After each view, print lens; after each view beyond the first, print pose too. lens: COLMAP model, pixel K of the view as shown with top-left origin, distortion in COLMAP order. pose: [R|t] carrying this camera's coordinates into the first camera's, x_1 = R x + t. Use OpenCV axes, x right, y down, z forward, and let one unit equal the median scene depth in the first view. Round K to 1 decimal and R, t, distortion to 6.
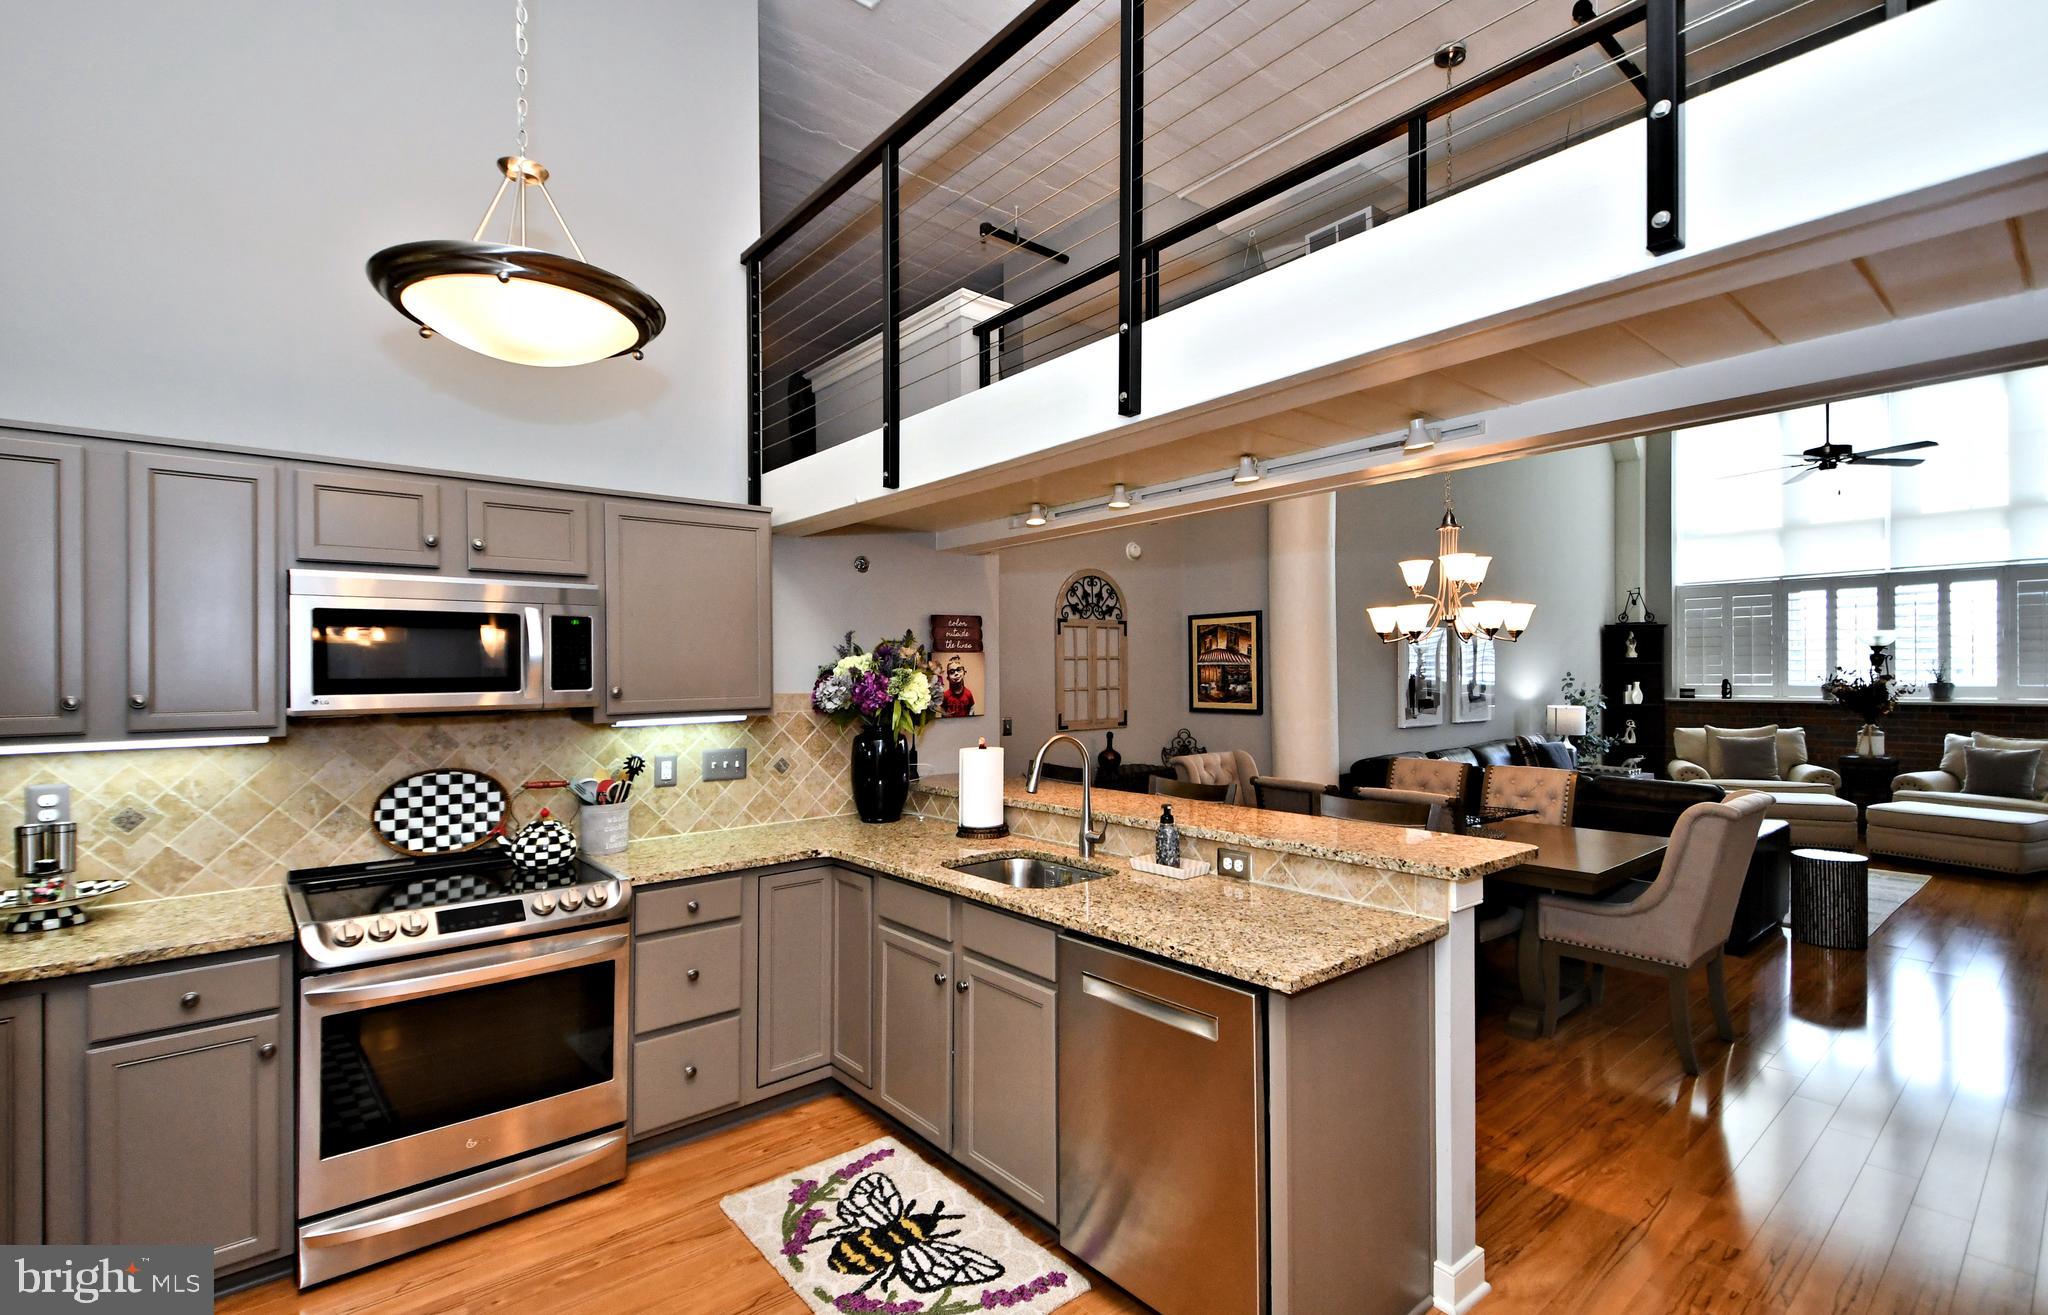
lens RADIAL K [[907.6, 0, 1026.0], [0, 907.6, 667.2], [0, 0, 1]] dist [0.055893, -0.031401]
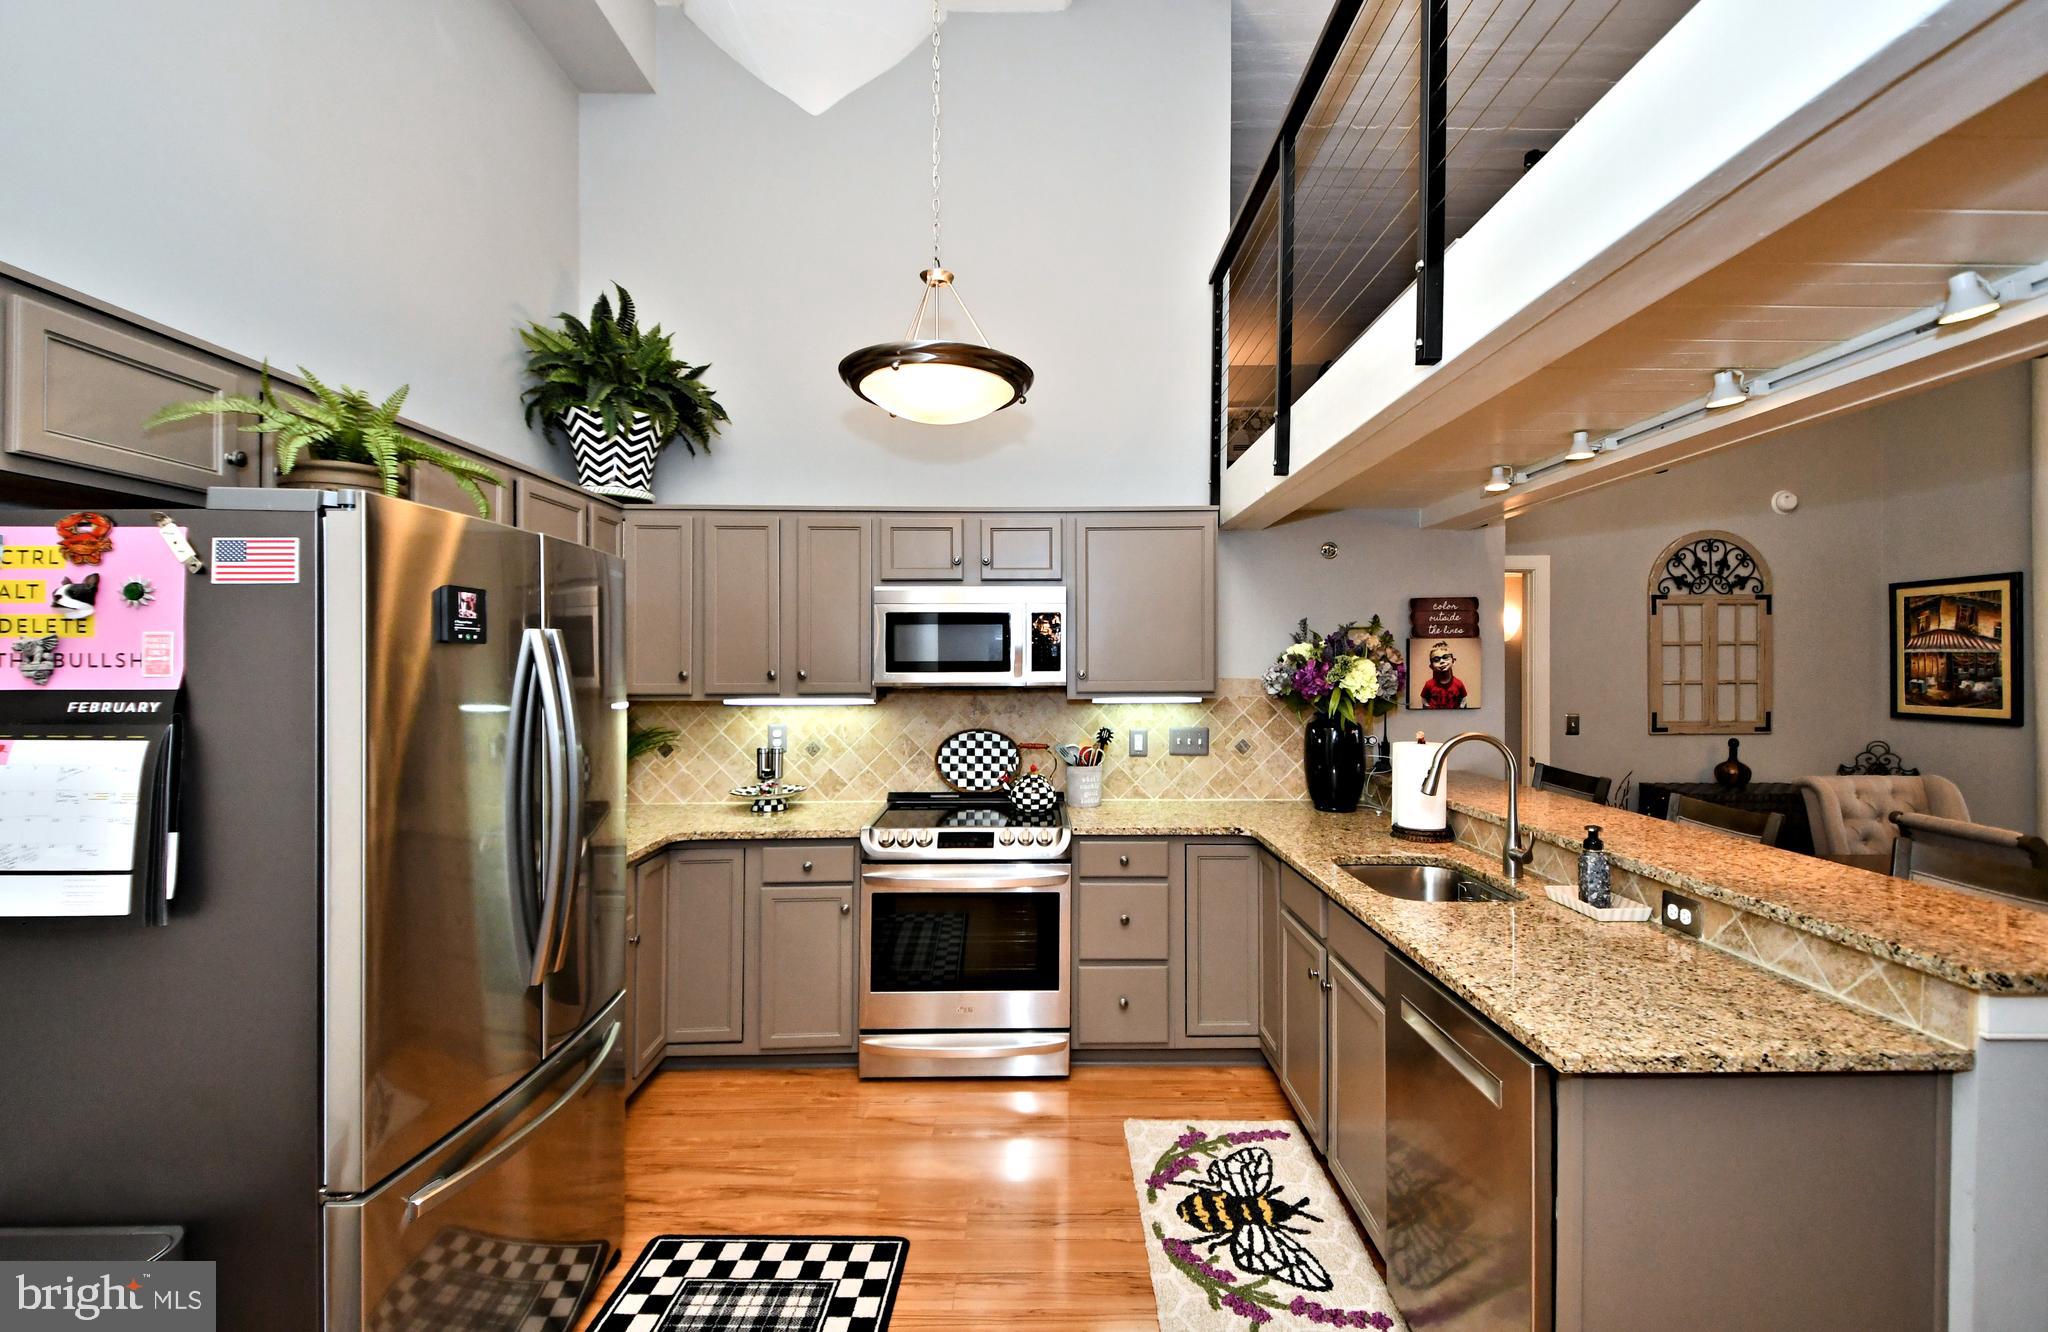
lens RADIAL K [[867.2, 0, 1033.2], [0, 867.2, 658.6], [0, 0, 1]] dist [0.067485, -0.042241]
pose [[0.780904, 0.006631, -0.624615, 0.230976], [-0.003213, 0.999973, 0.006599, -0.000398], [0.624642, -0.003146, 0.780905, 0.072002]]
